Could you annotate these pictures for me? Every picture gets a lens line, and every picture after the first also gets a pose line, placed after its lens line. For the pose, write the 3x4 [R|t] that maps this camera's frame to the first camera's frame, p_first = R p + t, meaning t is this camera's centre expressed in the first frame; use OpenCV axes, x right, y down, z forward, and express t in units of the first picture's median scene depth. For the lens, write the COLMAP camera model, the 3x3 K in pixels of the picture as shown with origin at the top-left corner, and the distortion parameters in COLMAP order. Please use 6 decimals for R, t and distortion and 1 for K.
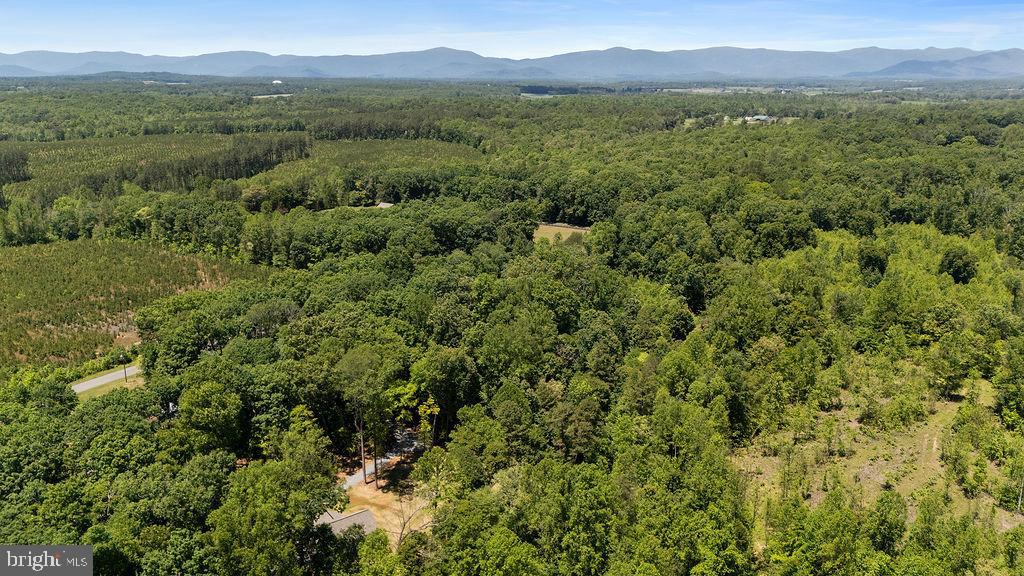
lens RADIAL K [[748.4, 0, 512.0], [0, 748.4, 288.0], [0, 0, 1]] dist [0.069286, -0.077977]
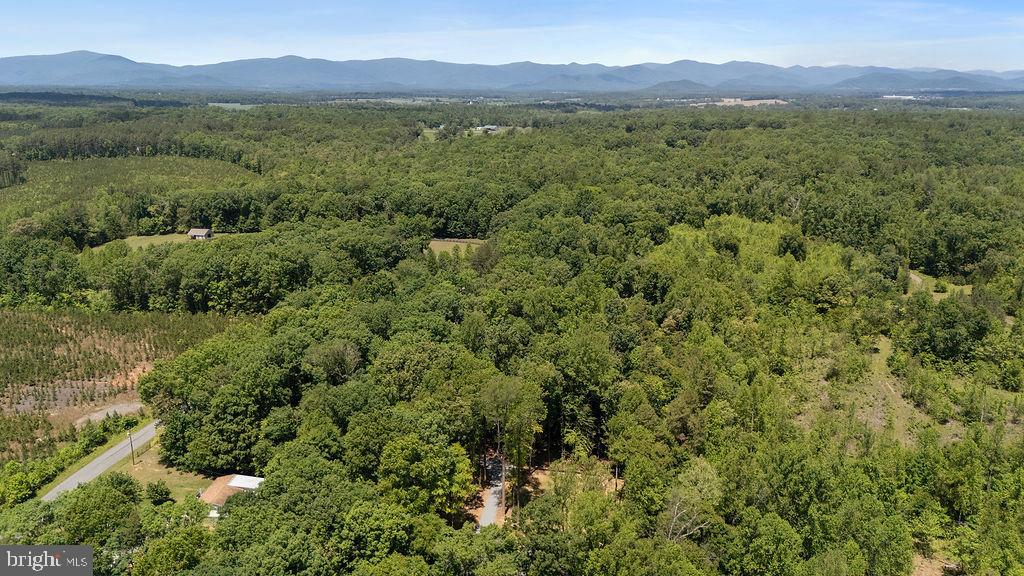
lens RADIAL K [[748.4, 0, 512.0], [0, 748.4, 288.0], [0, 0, 1]] dist [0.069286, -0.077977]
pose [[0.917820, -0.100572, 0.384048, -0.253890], [0.105114, 0.994418, 0.009203, -0.017993], [-0.382829, 0.031922, 0.923267, 0.046456]]
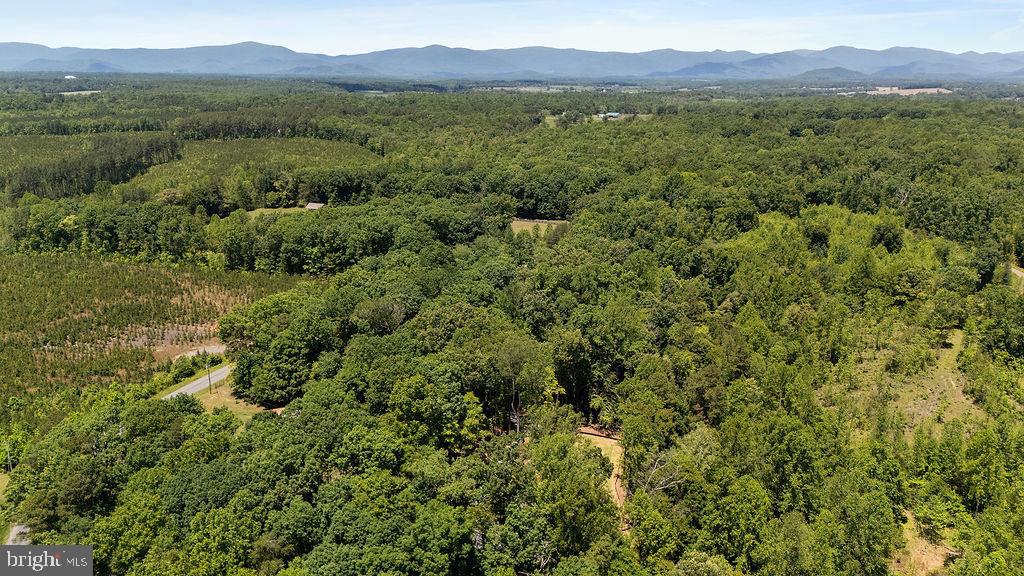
lens RADIAL K [[748.4, 0, 512.0], [0, 748.4, 288.0], [0, 0, 1]] dist [0.069286, -0.077977]
pose [[0.973460, -0.058641, 0.221218, -0.202185], [0.057962, 0.998273, 0.009567, 0.002388], [-0.221397, 0.003509, 0.975177, -0.007778]]
